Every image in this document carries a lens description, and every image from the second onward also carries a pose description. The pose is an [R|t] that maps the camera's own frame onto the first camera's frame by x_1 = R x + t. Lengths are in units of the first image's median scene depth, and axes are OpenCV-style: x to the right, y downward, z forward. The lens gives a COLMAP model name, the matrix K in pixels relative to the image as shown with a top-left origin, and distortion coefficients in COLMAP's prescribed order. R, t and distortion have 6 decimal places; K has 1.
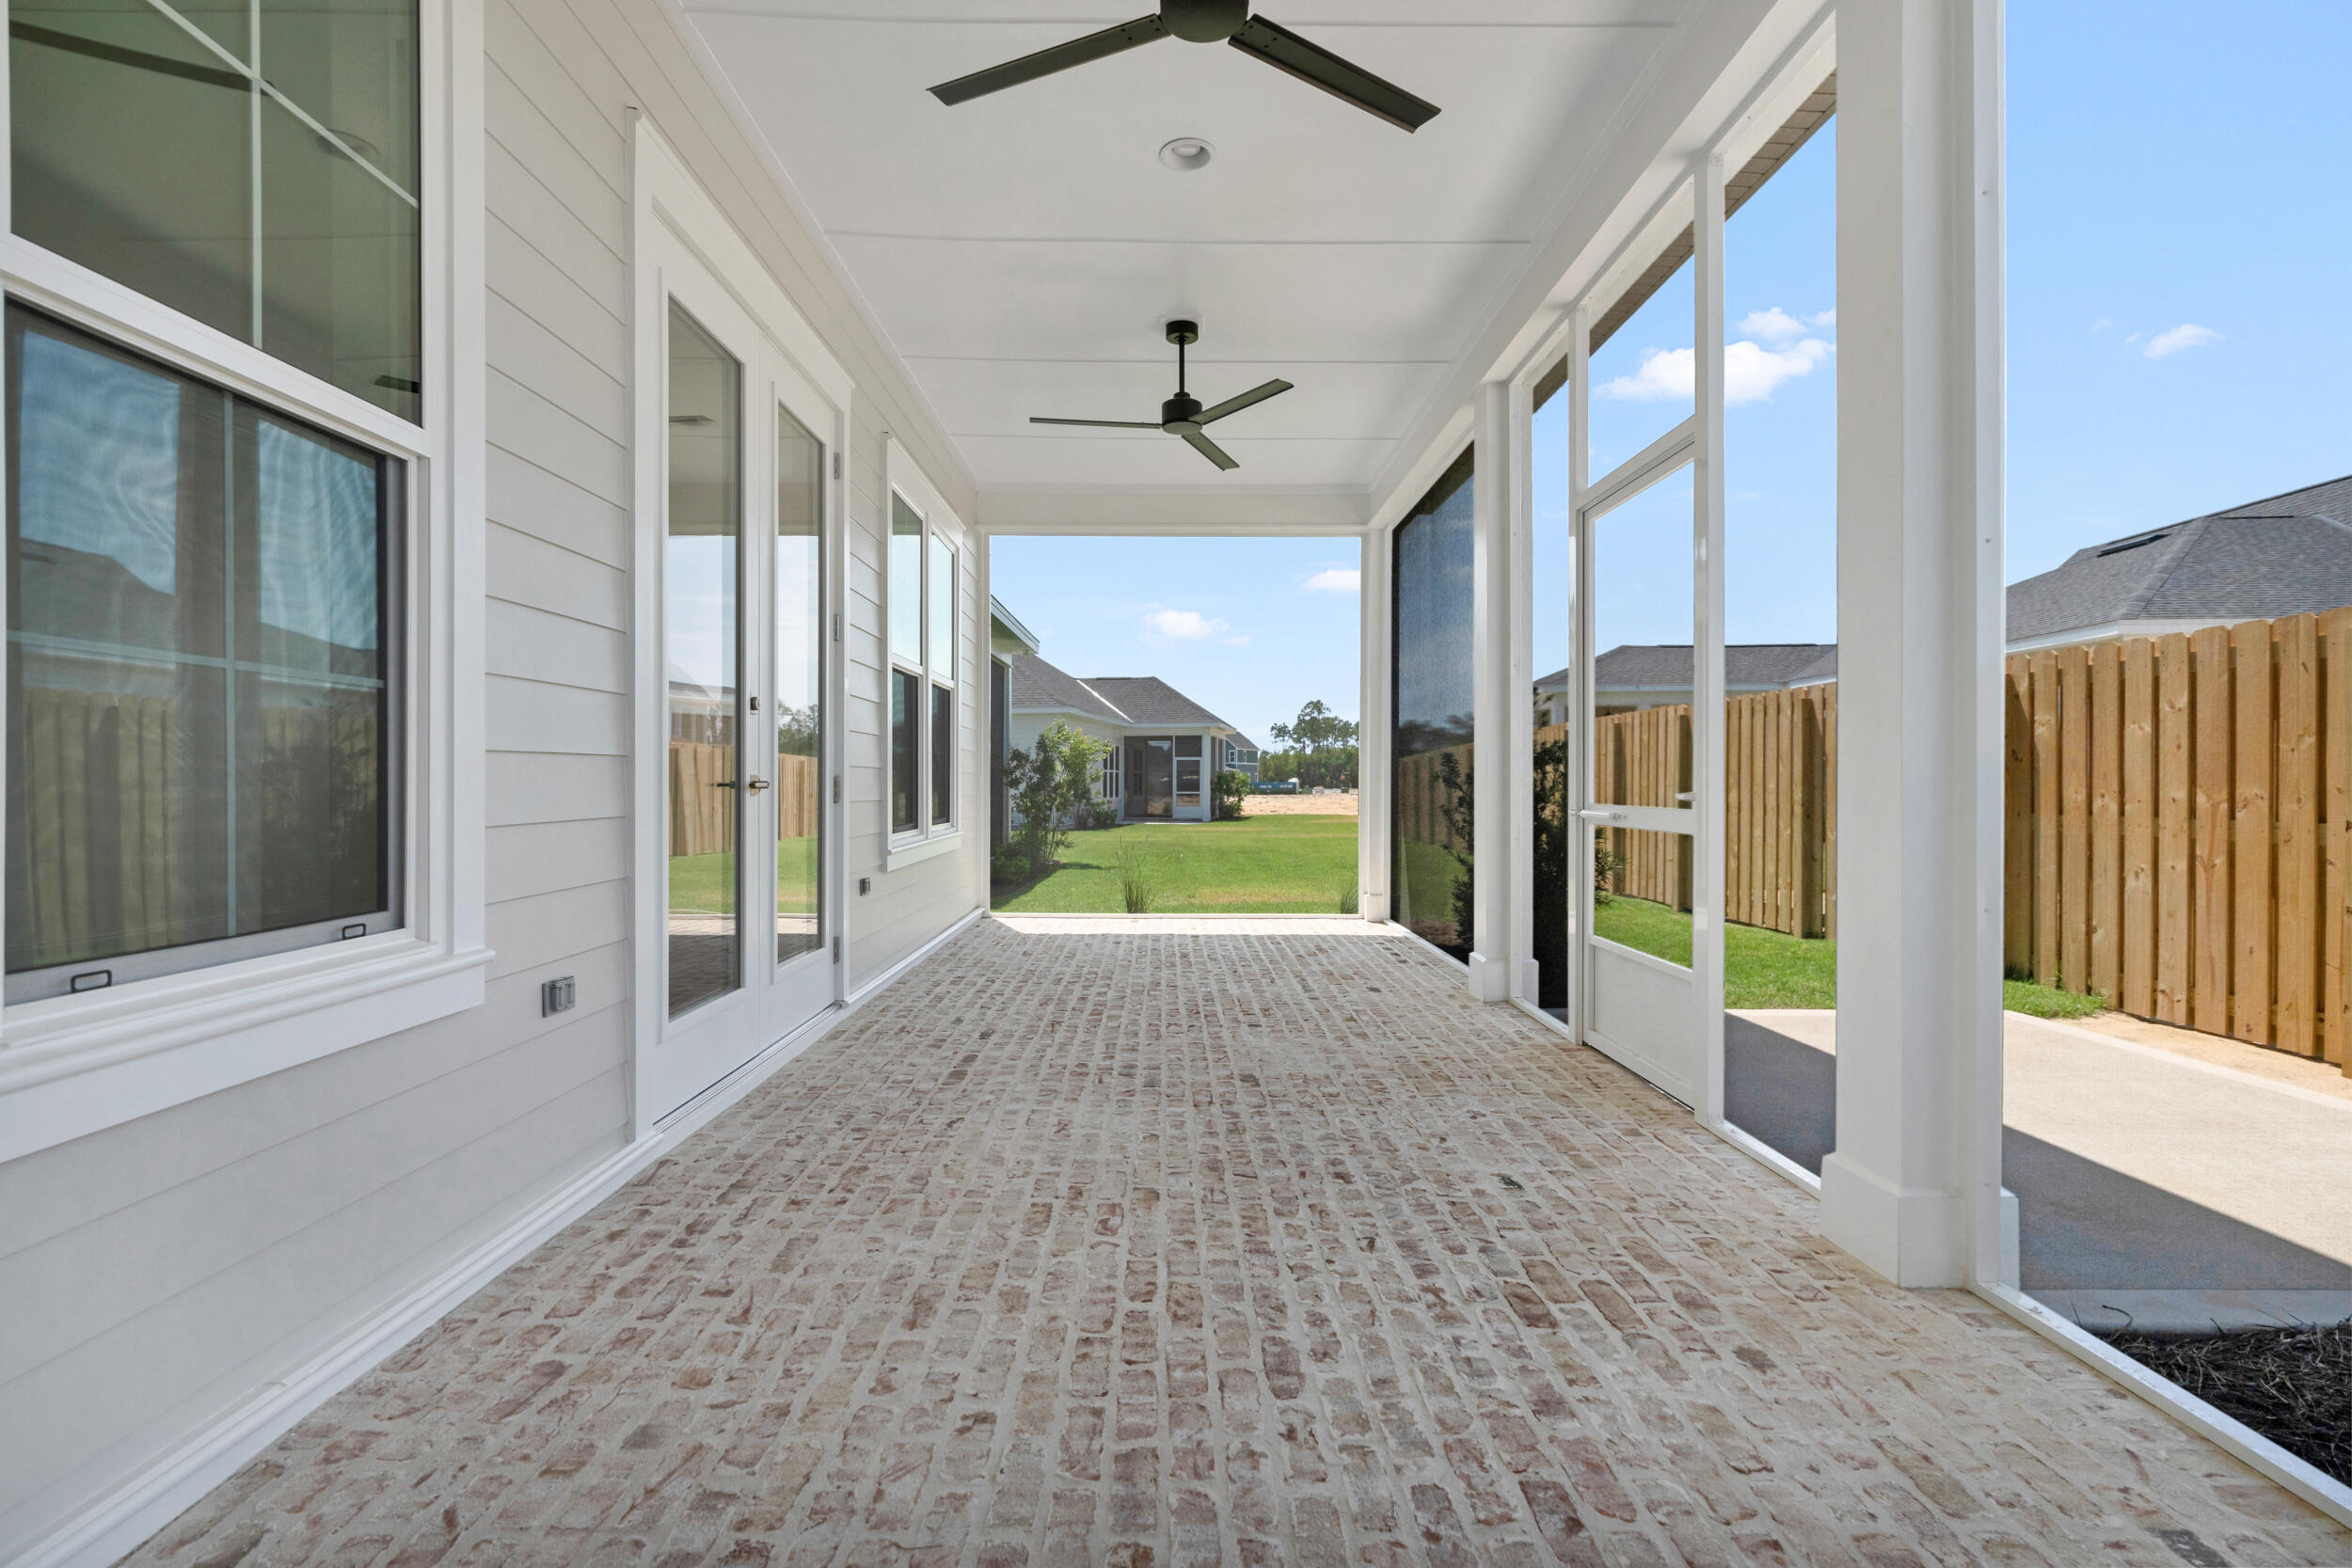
lens RADIAL K [[1089.9, 0, 1176.0], [0, 1089.9, 797.7], [0, 0, 1]] dist [-0.015444, 0.006810]
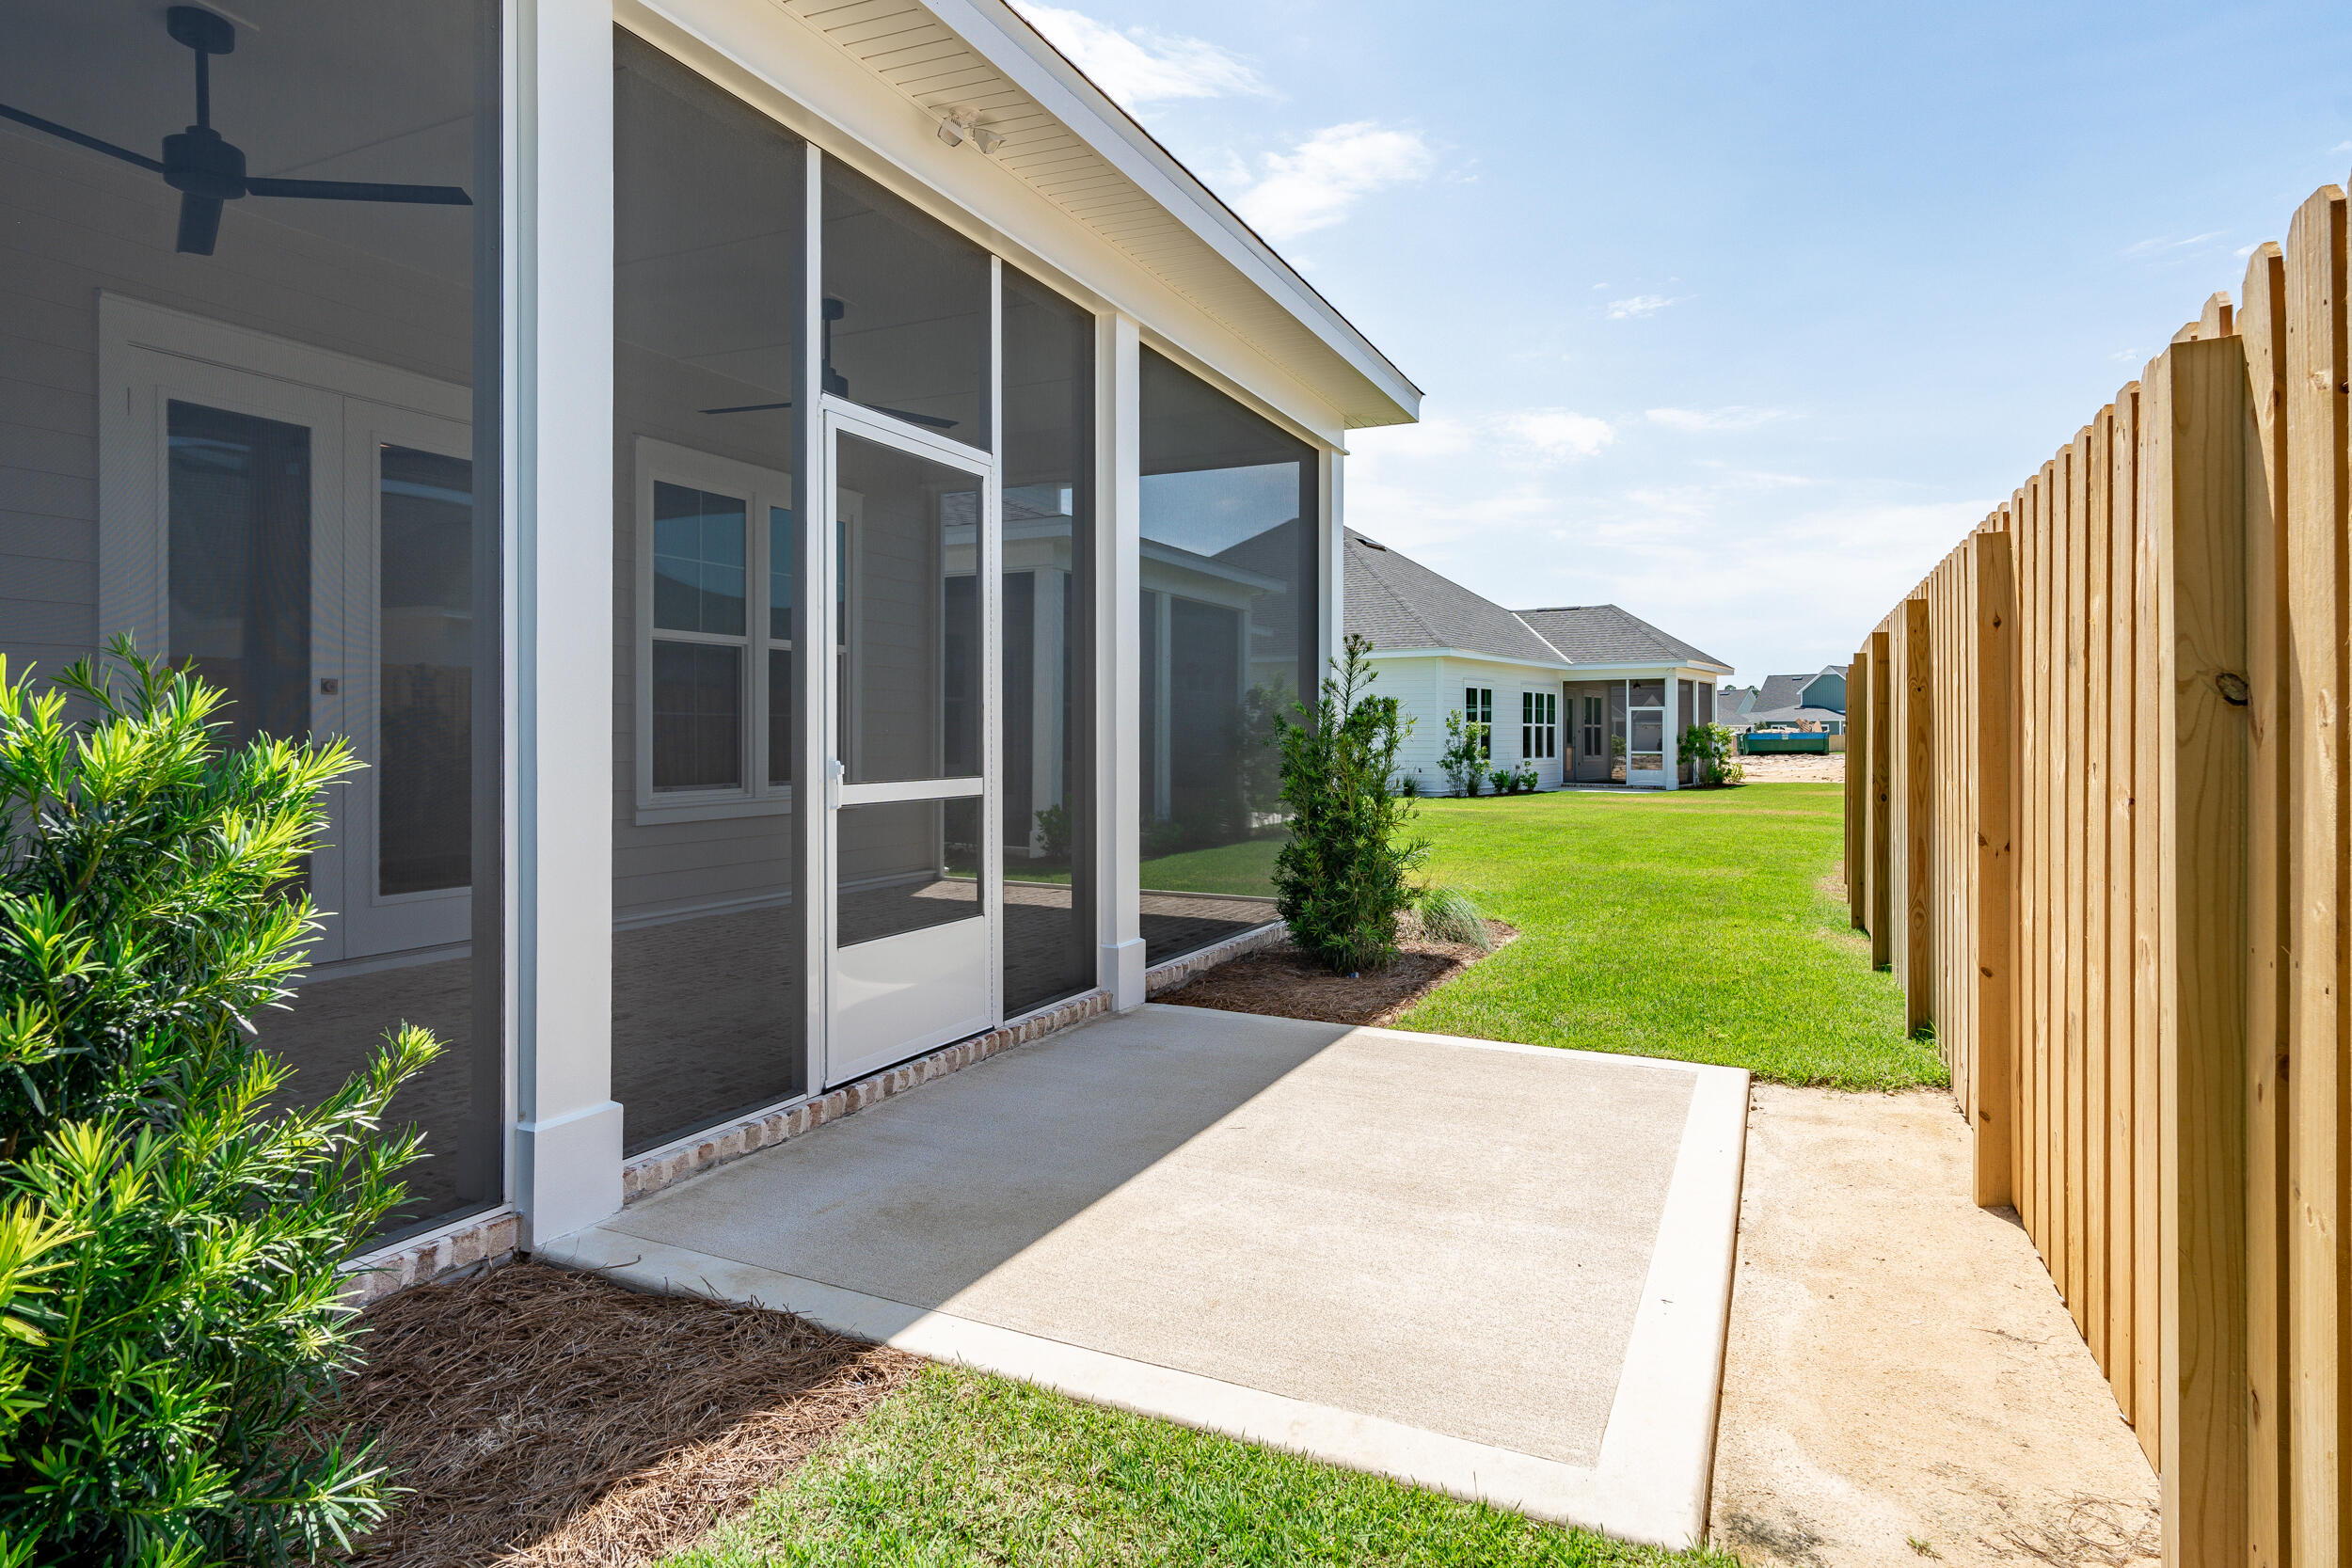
lens RADIAL K [[1334.4, 0, 1178.1], [0, 1334.4, 733.2], [0, 0, 1]] dist [0.003273, -0.000281]
pose [[0.896227, 0.003430, -0.443583, 1.387556], [-0.010383, 0.999858, -0.013247, -0.023540], [0.443475, 0.016478, 0.896135, 0.034590]]
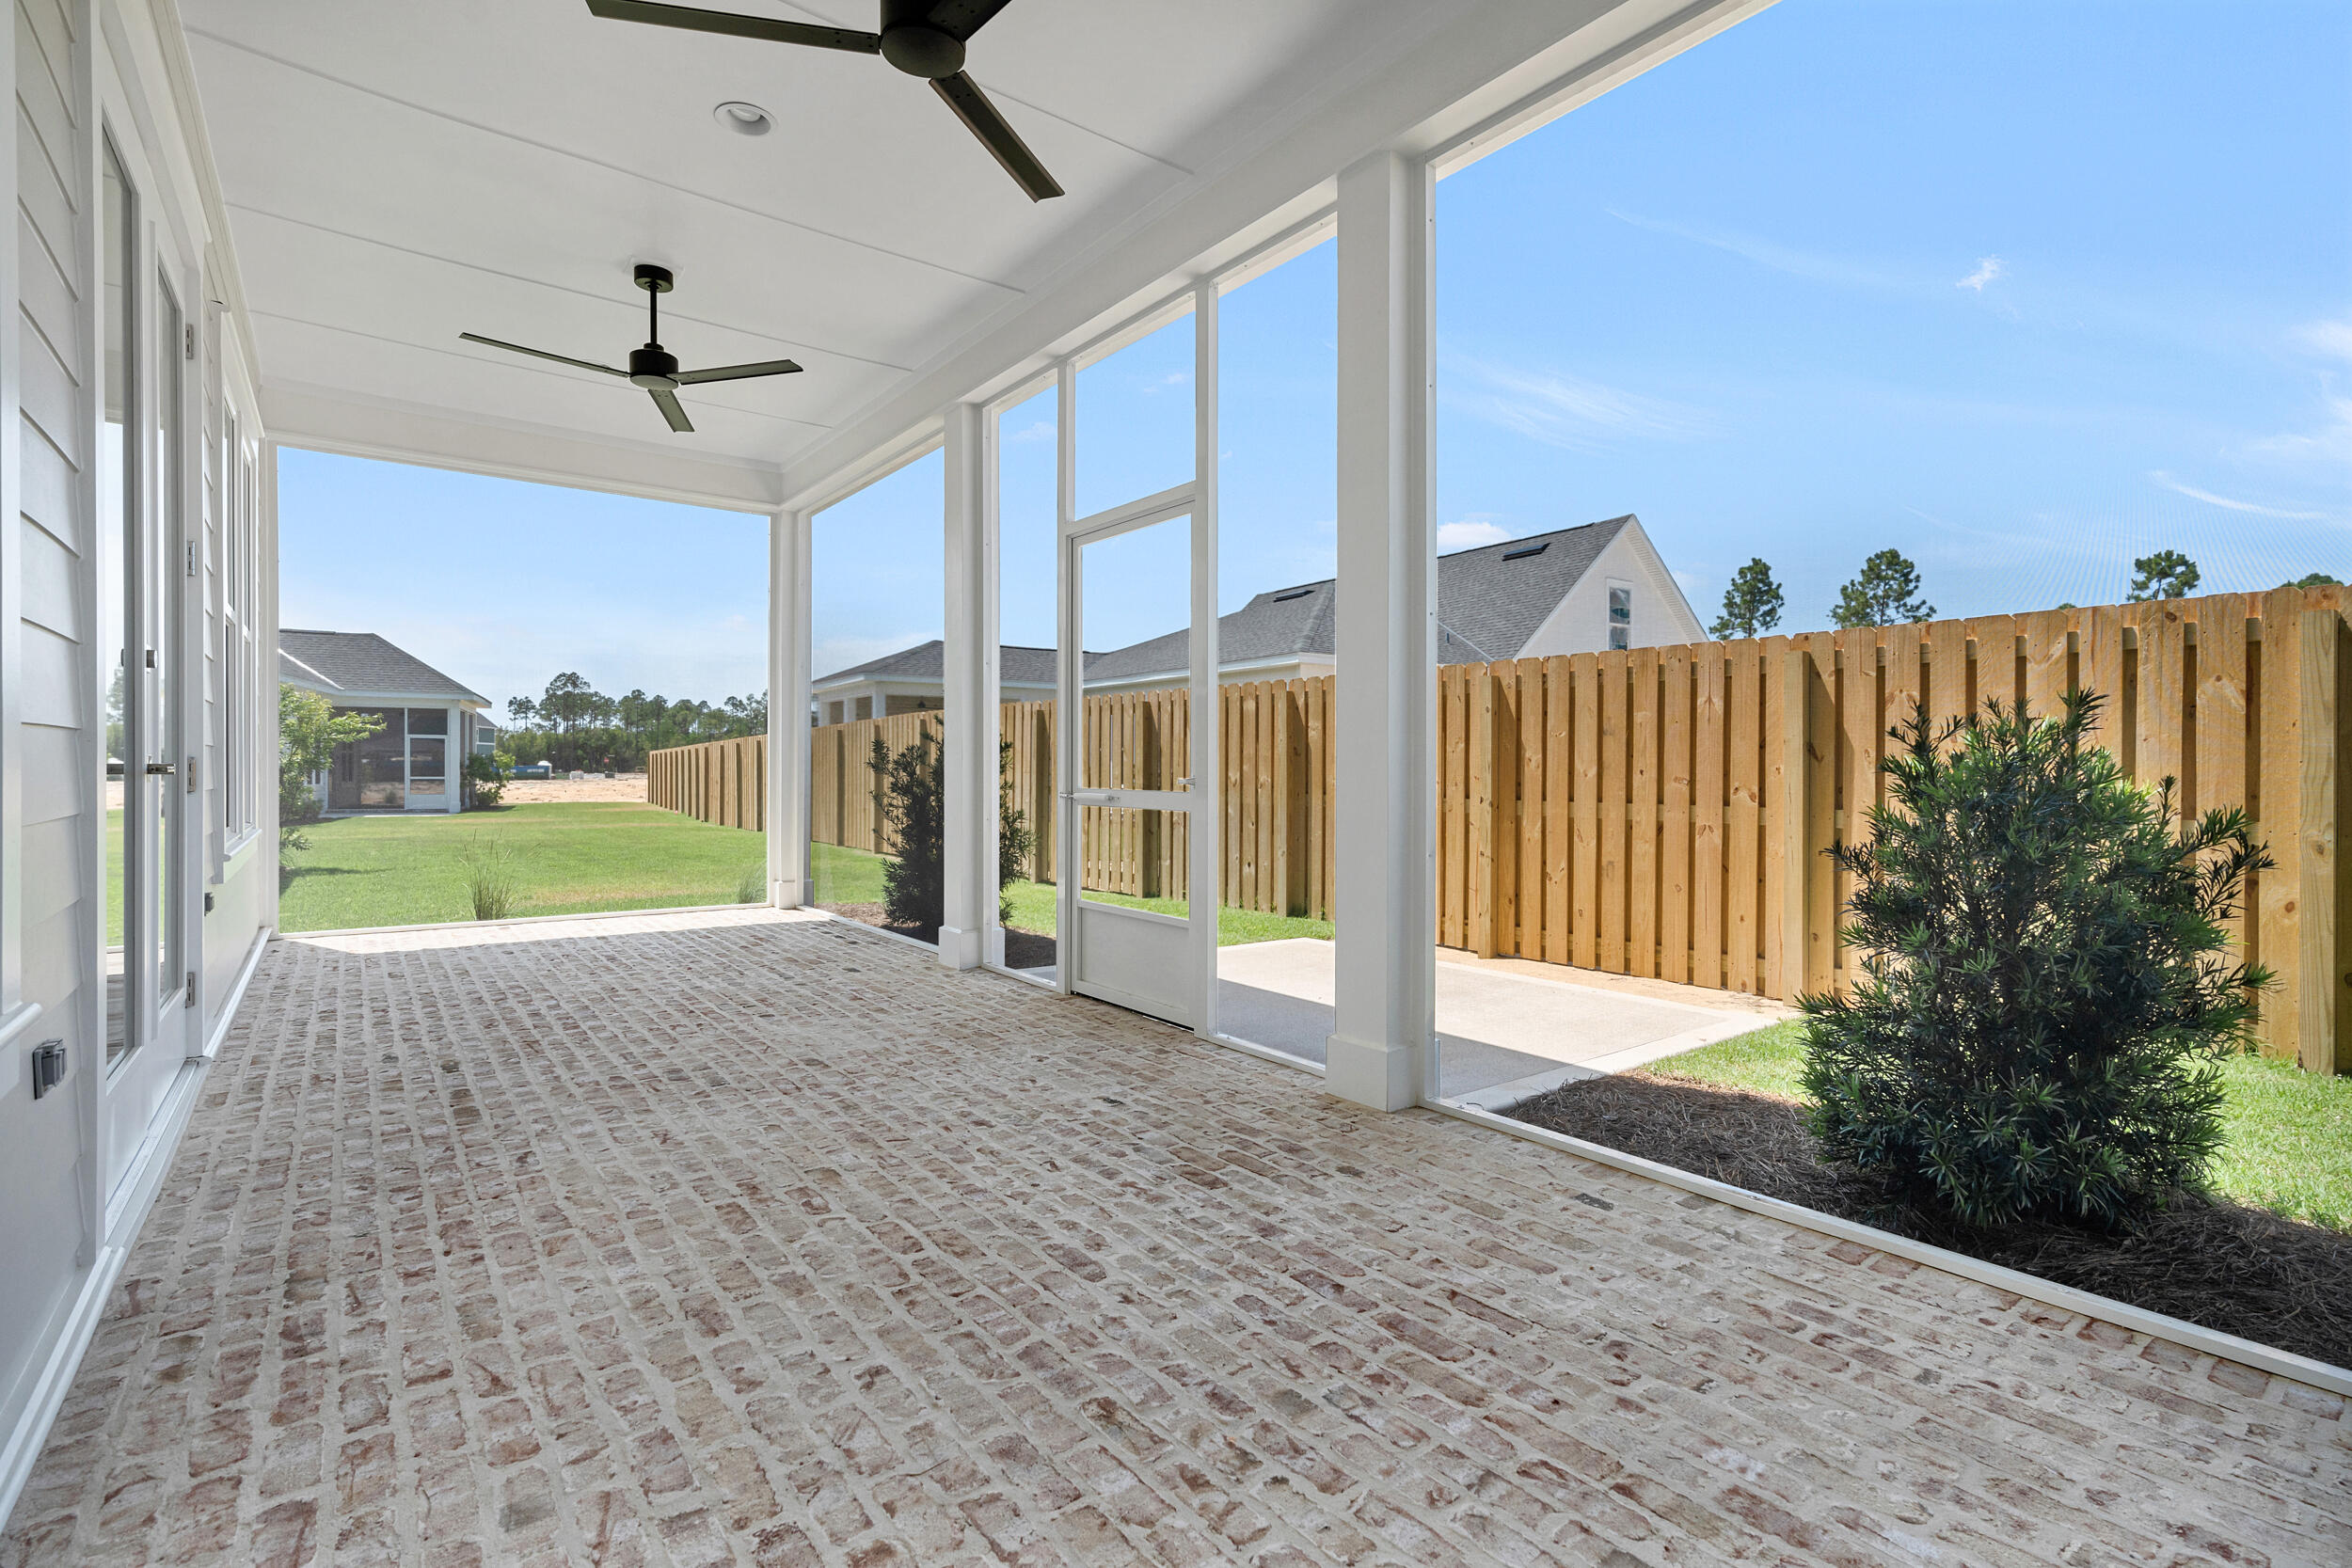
lens RADIAL K [[1089.9, 0, 1192.5], [0, 1089.9, 793.6], [0, 0, 1]] dist [-0.015444, 0.006810]
pose [[0.793125, -0.008280, 0.609002, -0.309879], [0.002287, 0.999941, 0.010617, -0.001370], [-0.609054, -0.007028, 0.793097, -0.012446]]
